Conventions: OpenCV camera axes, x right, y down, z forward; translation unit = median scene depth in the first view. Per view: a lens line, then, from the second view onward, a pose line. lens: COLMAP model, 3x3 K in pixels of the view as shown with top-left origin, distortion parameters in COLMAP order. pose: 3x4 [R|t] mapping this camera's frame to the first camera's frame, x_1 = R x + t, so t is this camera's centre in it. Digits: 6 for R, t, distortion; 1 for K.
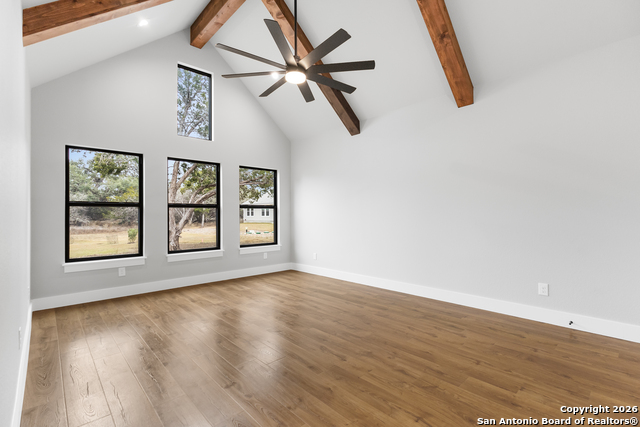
lens RADIAL K [[296.5, 0, 320.3], [0, 296.5, 215.6], [0, 0, 1]] dist [0.004622, 0.001088]
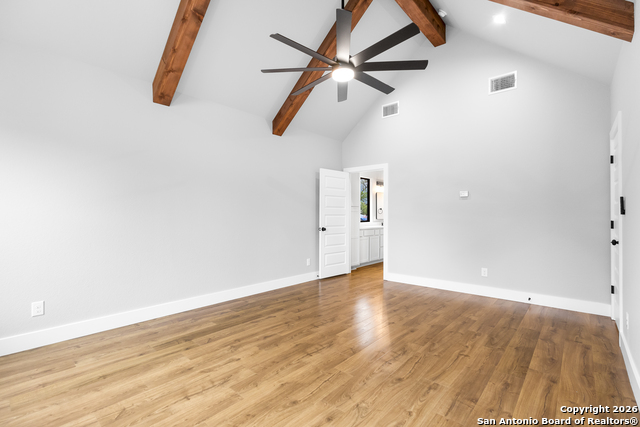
lens RADIAL K [[296.5, 0, 320.5], [0, 296.5, 214.0], [0, 0, 1]] dist [0.004622, 0.001088]
pose [[-0.105525, 0.010577, 0.994360, -0.820051], [-0.004370, 0.999929, -0.011100, -0.009615], [-0.994407, -0.005516, -0.105471, 0.945937]]
